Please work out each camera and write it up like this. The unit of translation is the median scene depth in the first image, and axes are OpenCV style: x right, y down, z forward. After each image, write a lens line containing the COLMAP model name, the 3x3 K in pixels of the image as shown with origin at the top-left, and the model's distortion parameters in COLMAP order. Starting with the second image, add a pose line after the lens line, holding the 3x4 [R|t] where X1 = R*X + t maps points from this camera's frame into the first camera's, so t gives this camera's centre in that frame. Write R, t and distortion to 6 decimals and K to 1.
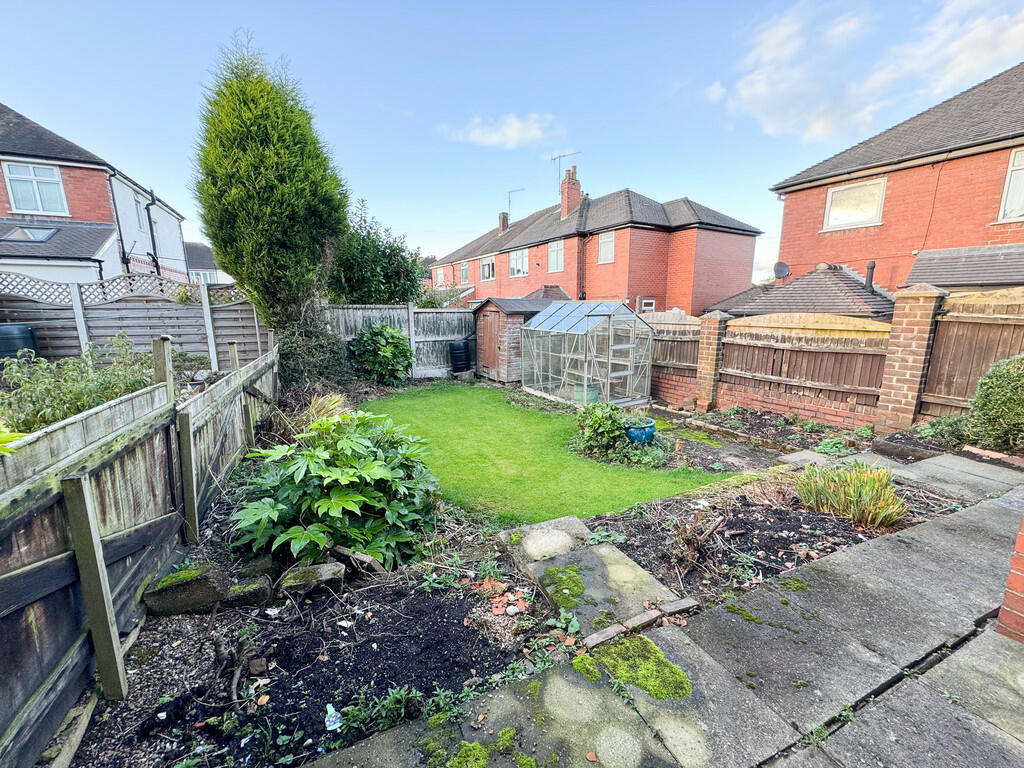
lens RADIAL K [[406.4, 0, 514.3], [0, 406.4, 384.3], [0, 0, 1]] dist [-0.005551, 0.000096]
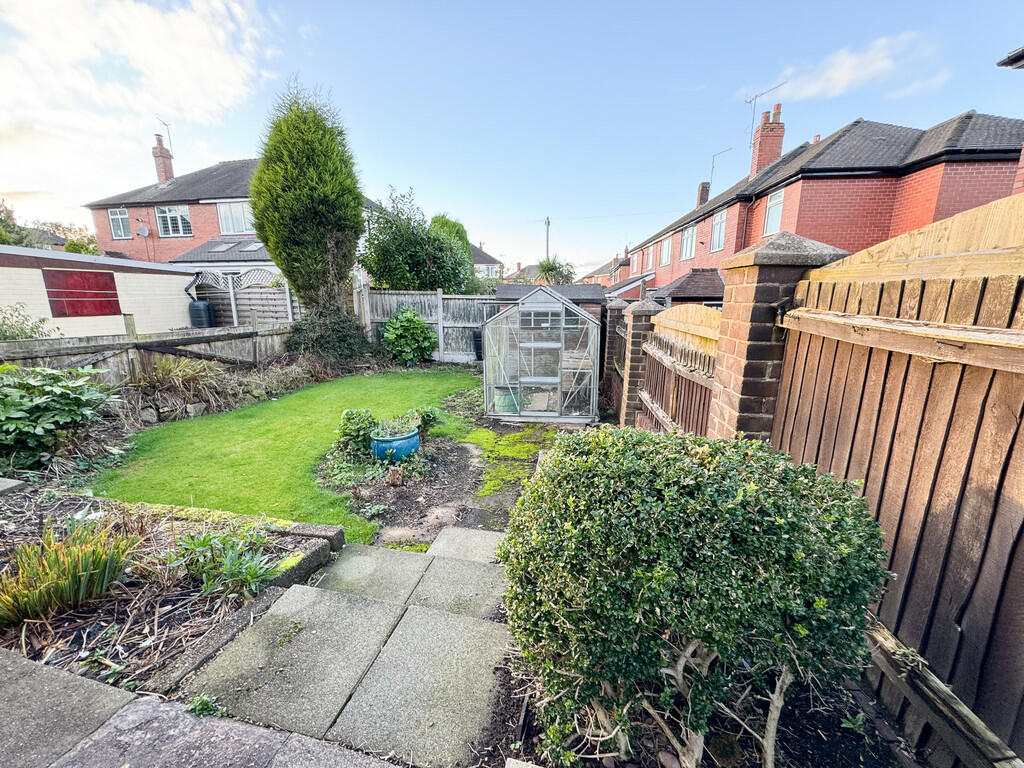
lens RADIAL K [[406.4, 0, 513.2], [0, 406.4, 384.0], [0, 0, 1]] dist [-0.005551, 0.000096]
pose [[0.798670, 0.135348, -0.586351, 0.510388], [-0.121259, 0.990588, 0.063492, -0.045897], [0.589426, 0.020391, 0.807565, 0.258692]]
